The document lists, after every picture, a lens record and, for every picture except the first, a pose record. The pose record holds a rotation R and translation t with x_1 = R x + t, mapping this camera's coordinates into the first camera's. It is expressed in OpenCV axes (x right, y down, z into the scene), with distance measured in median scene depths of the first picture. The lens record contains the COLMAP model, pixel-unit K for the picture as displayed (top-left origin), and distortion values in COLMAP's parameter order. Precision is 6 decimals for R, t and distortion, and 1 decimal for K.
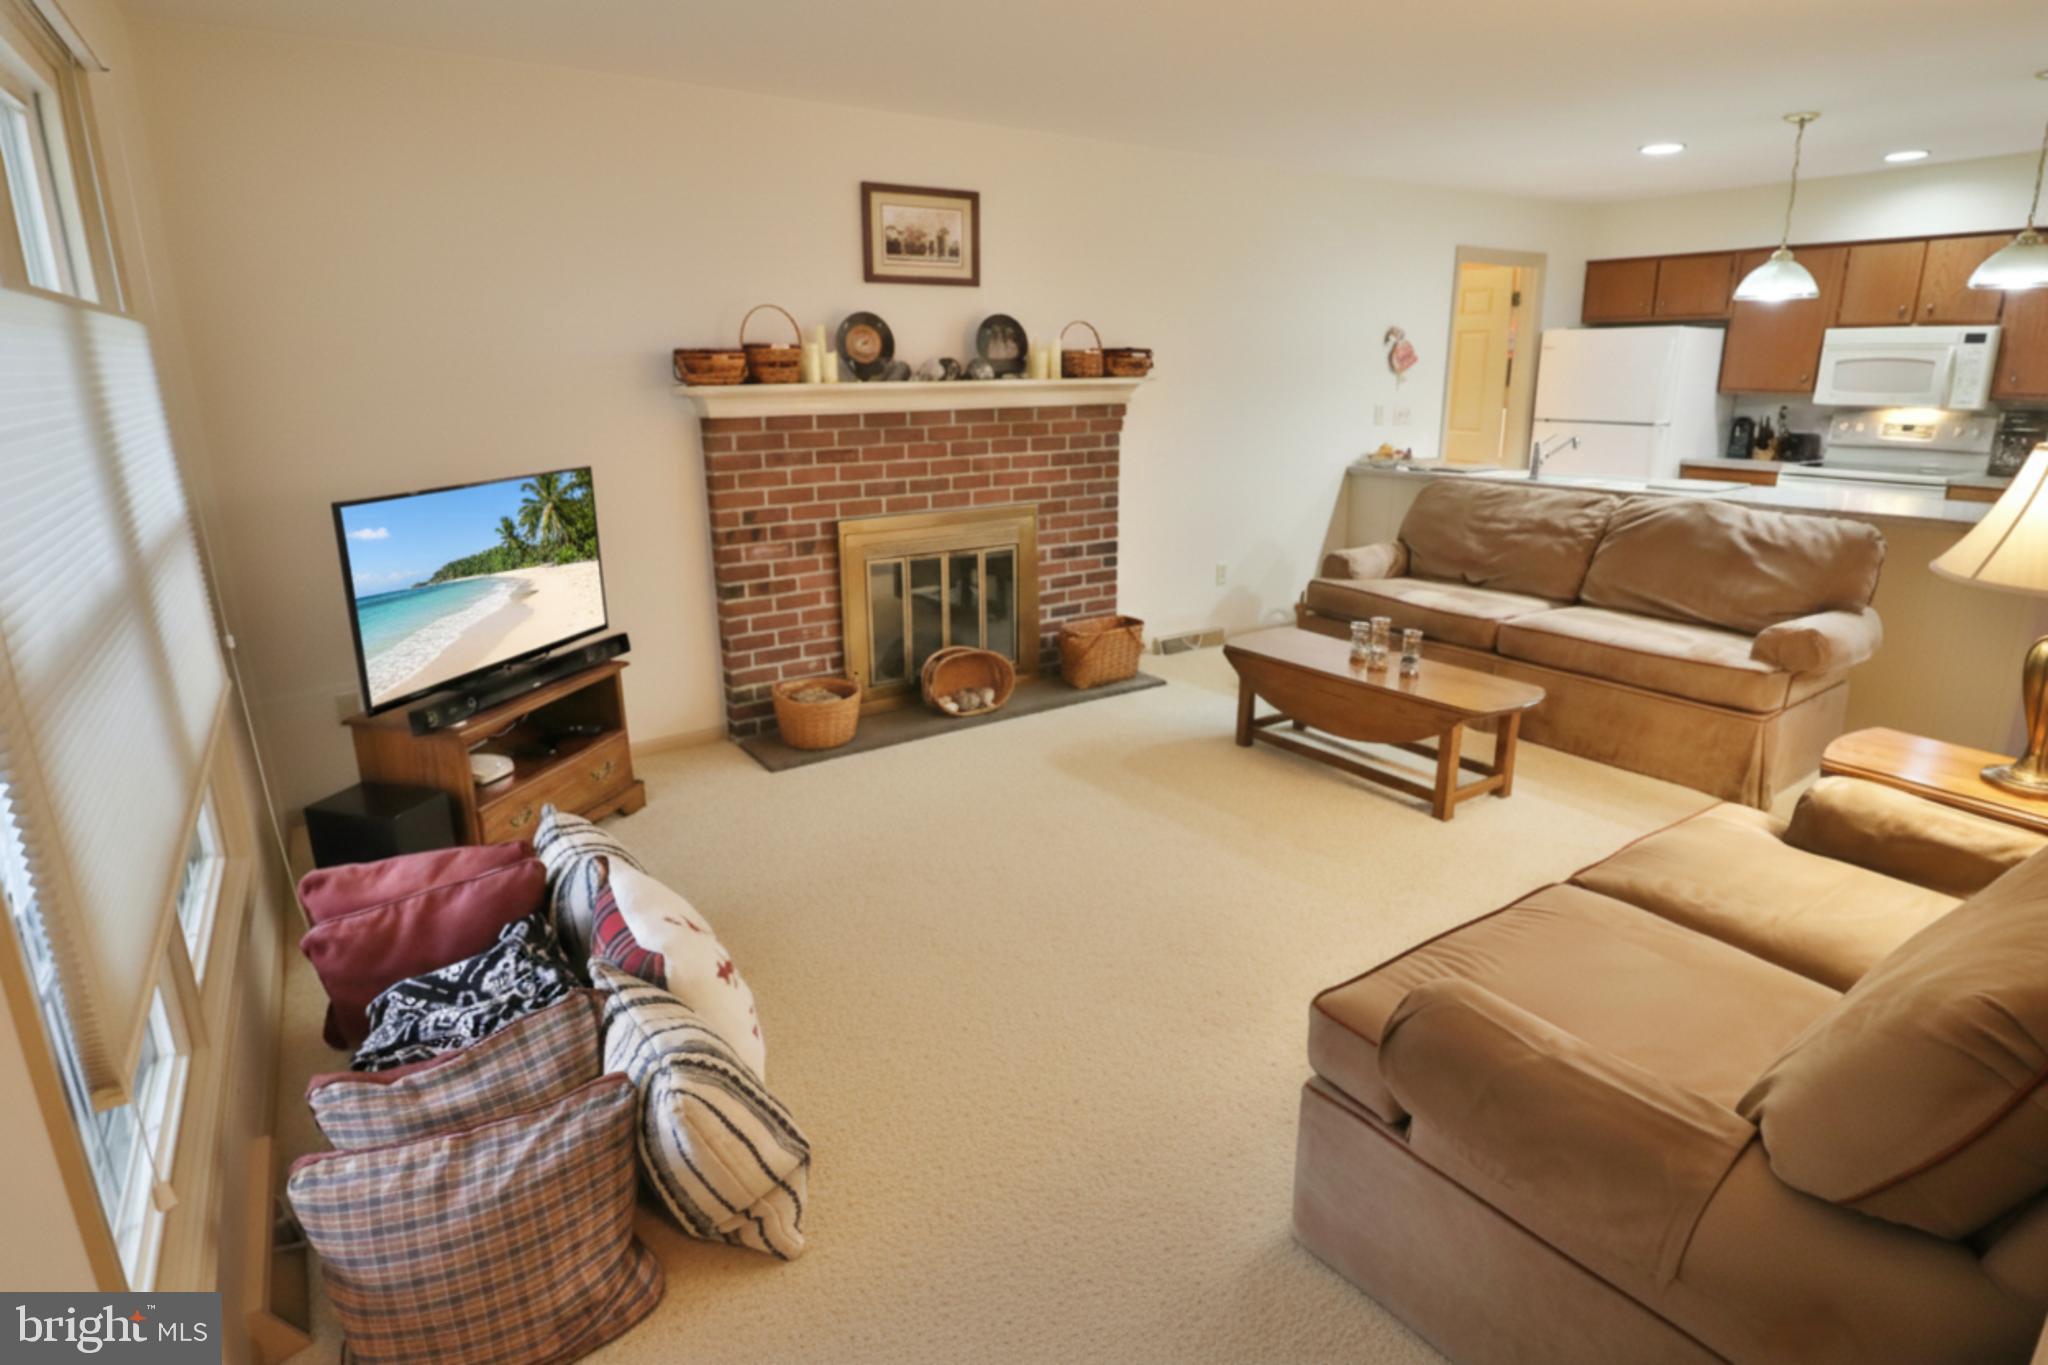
lens RADIAL K [[1071.5, 0, 1037.9], [0, 1071.5, 662.9], [0, 0, 1]] dist [-0.006648, -0.001565]
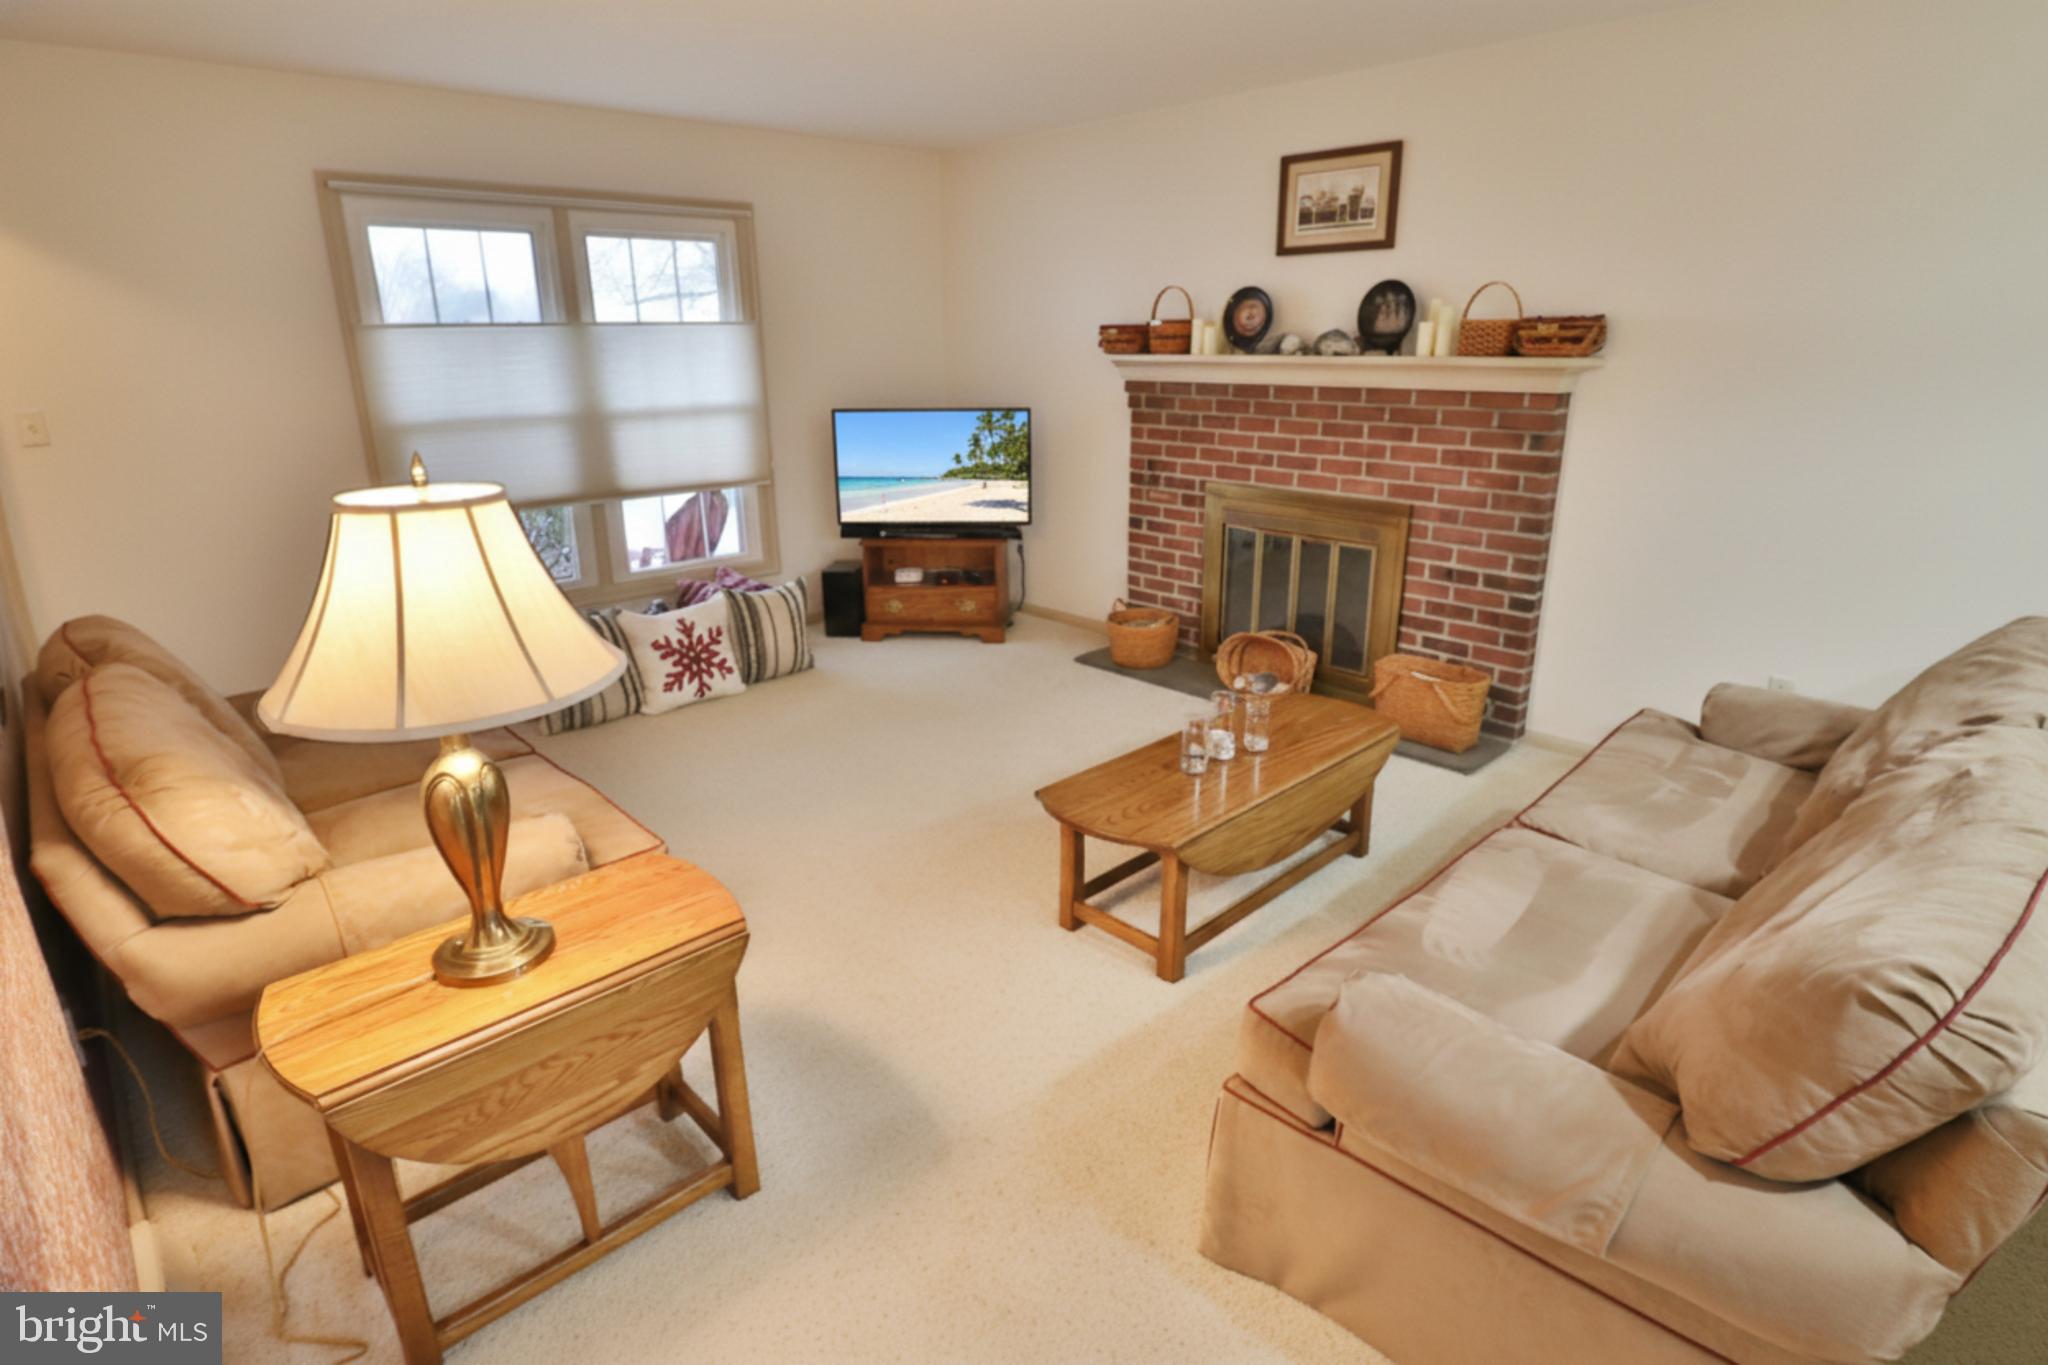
lens RADIAL K [[1040.6, 0, 1024.0], [0, 1040.6, 682.5], [0, 0, 1]] dist [-0.013397, 0.000215]
pose [[0.164648, 0.316462, -0.934207, 0.814721], [-0.260375, 0.927482, 0.268294, -0.171058], [0.951365, 0.199070, 0.235107, 0.585799]]
